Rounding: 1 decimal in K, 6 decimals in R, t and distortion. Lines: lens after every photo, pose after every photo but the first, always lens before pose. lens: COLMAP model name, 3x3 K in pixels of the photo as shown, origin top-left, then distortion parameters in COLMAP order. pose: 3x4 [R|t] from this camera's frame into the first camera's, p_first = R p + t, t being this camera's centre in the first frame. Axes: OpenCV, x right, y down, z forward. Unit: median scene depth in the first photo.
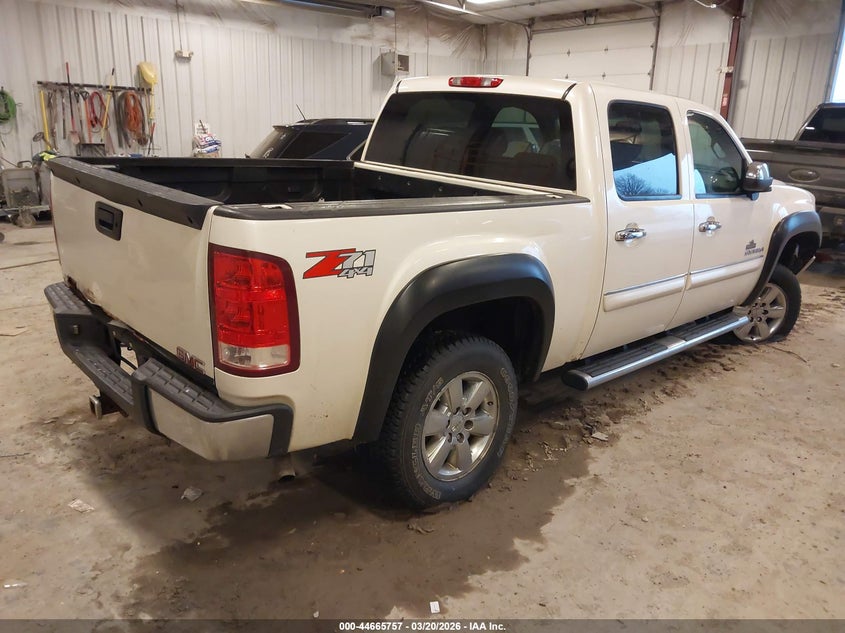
lens RADIAL K [[661.7, 0, 422.5], [0, 661.7, 316.5], [0, 0, 1]] dist [0.001484, -0.005378]
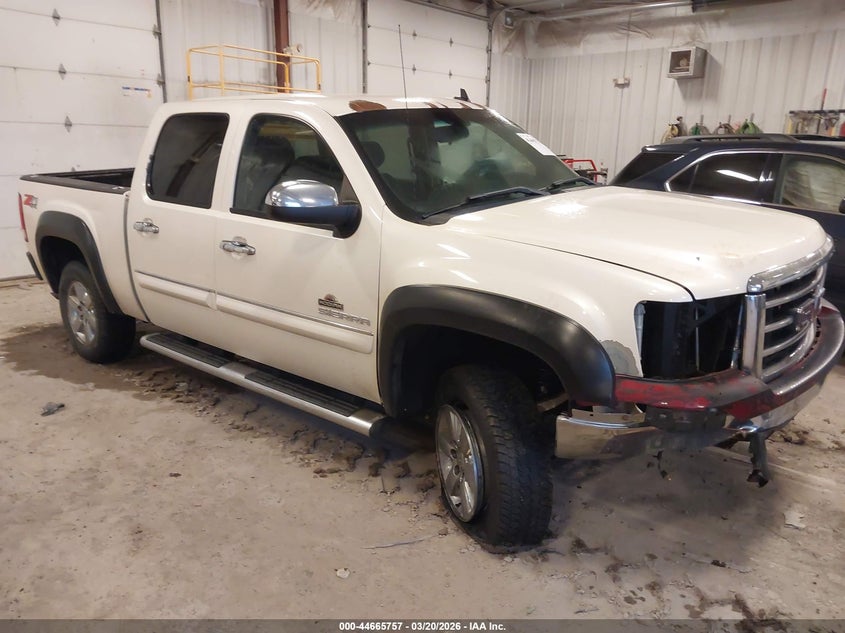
lens RADIAL K [[661.7, 0, 422.5], [0, 661.7, 316.5], [0, 0, 1]] dist [0.001484, -0.005378]
pose [[0.115527, 0.223061, -0.967935, 1.279299], [-0.271693, 0.944394, 0.185208, -0.269978], [0.955425, 0.241585, 0.169707, 1.081980]]
